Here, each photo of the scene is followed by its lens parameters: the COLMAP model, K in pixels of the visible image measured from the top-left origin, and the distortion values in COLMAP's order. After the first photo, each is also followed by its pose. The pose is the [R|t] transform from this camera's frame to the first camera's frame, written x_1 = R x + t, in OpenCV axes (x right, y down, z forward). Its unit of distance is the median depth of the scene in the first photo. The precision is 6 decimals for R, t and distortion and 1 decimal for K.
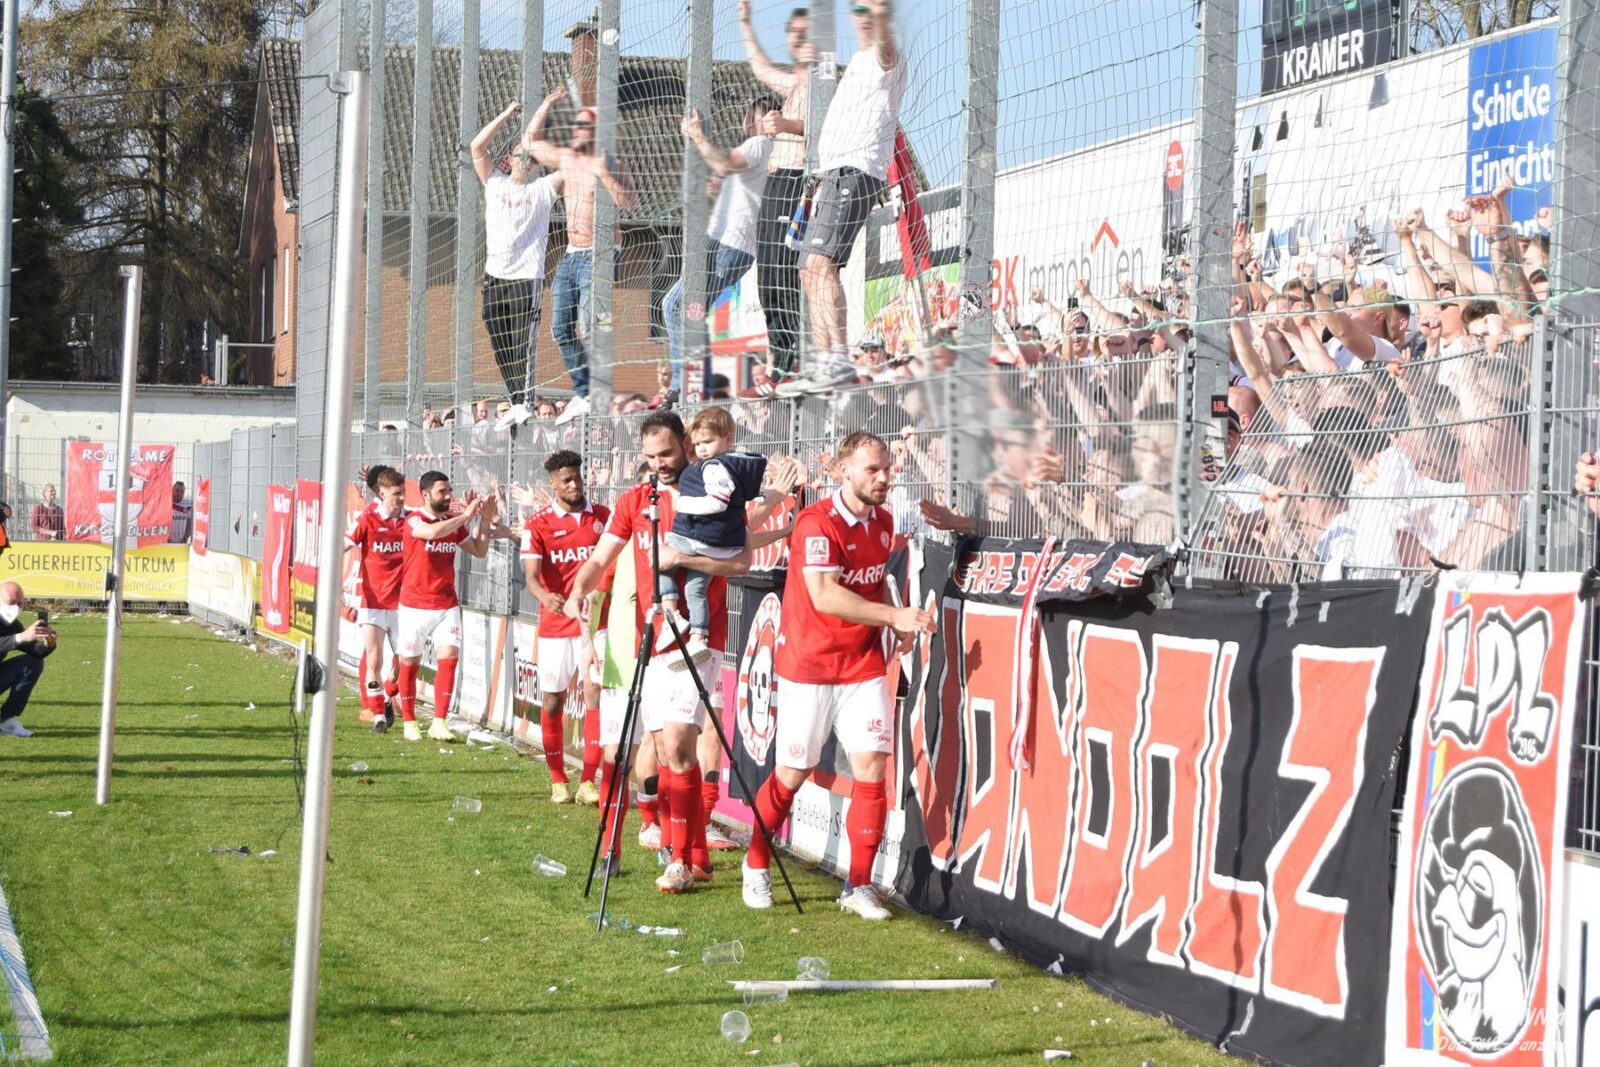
lens RADIAL K [[3644.4, 0, 800.0], [0, 3644.4, 533.5], [0, 0, 1]] dist [-0.007786, -0.224851]
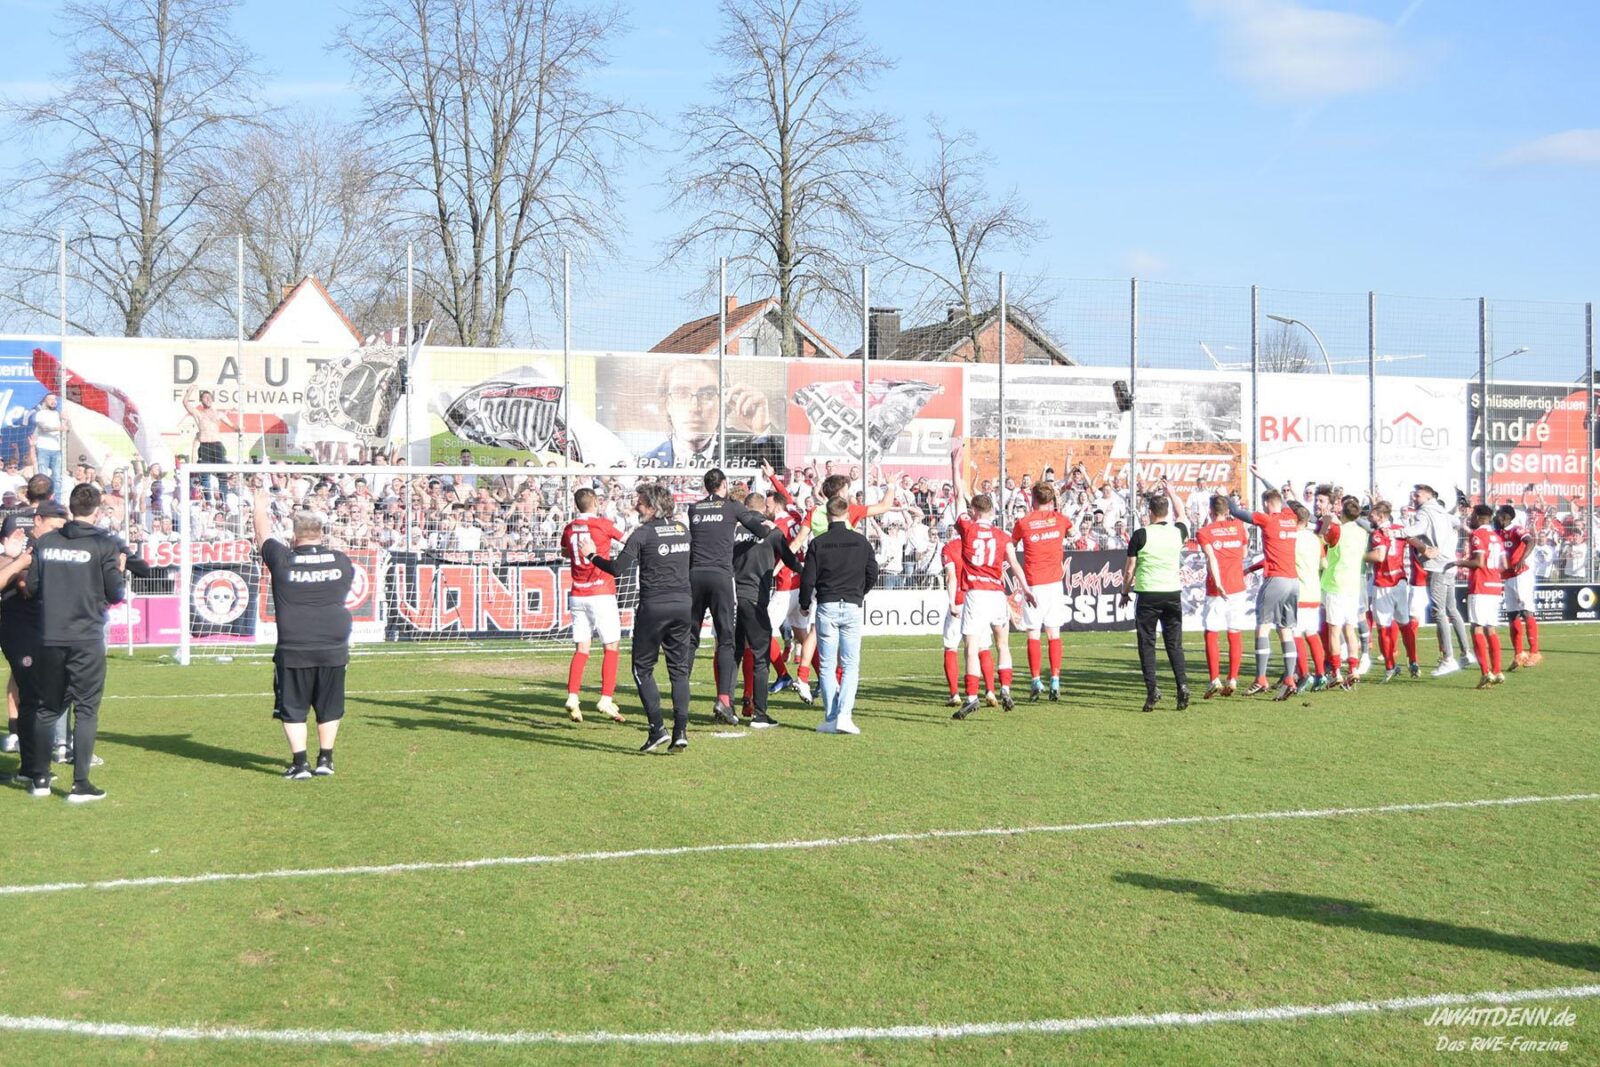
lens RADIAL K [[2047.0, 0, 800.0], [0, 2047.0, 533.5], [0, 0, 1]] dist [-0.042872, -0.074751]
pose [[-0.110006, -0.027280, 0.993557, -2.270846], [0.004402, 0.999600, 0.027933, -0.079938], [-0.993921, 0.007446, -0.109842, 0.817573]]
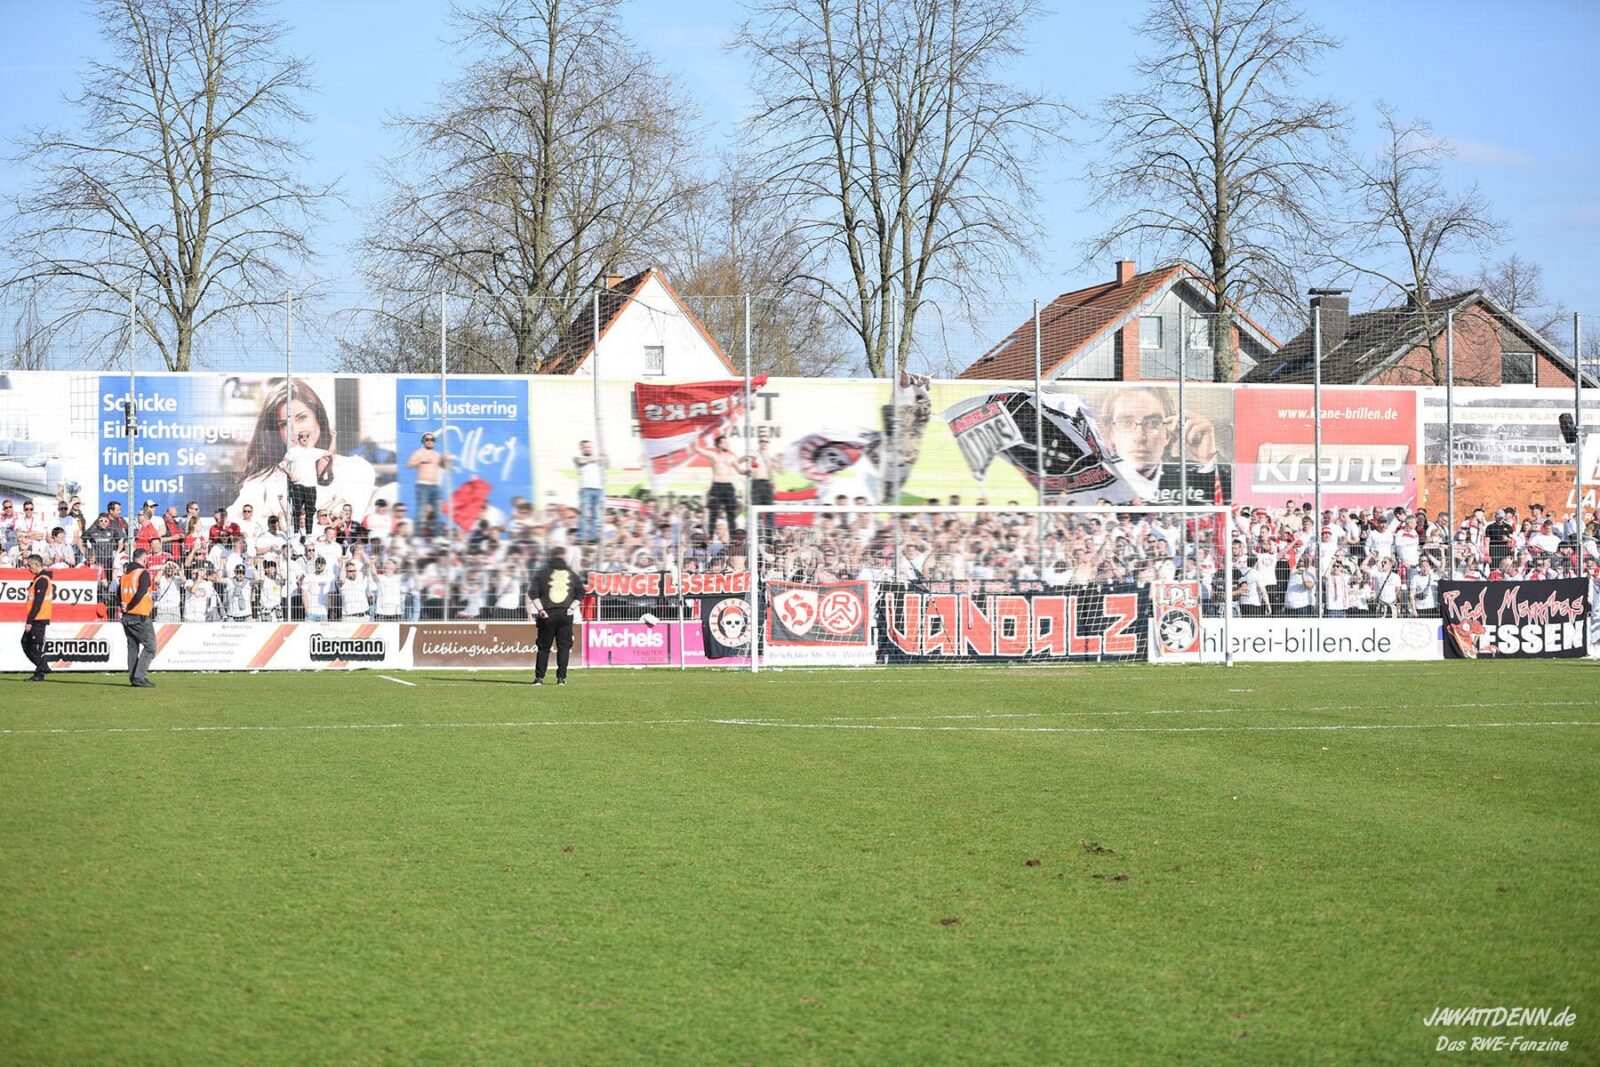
lens RADIAL K [[3214.2, 0, 800.0], [0, 3214.2, 533.5], [0, 0, 1]] dist [-0.282876, 0.547747]
pose [[0.011635, -0.013530, 0.999841, -3.842638], [0.010675, 0.999853, 0.013406, -0.109381], [-0.999875, 0.010517, 0.011778, 1.071666]]
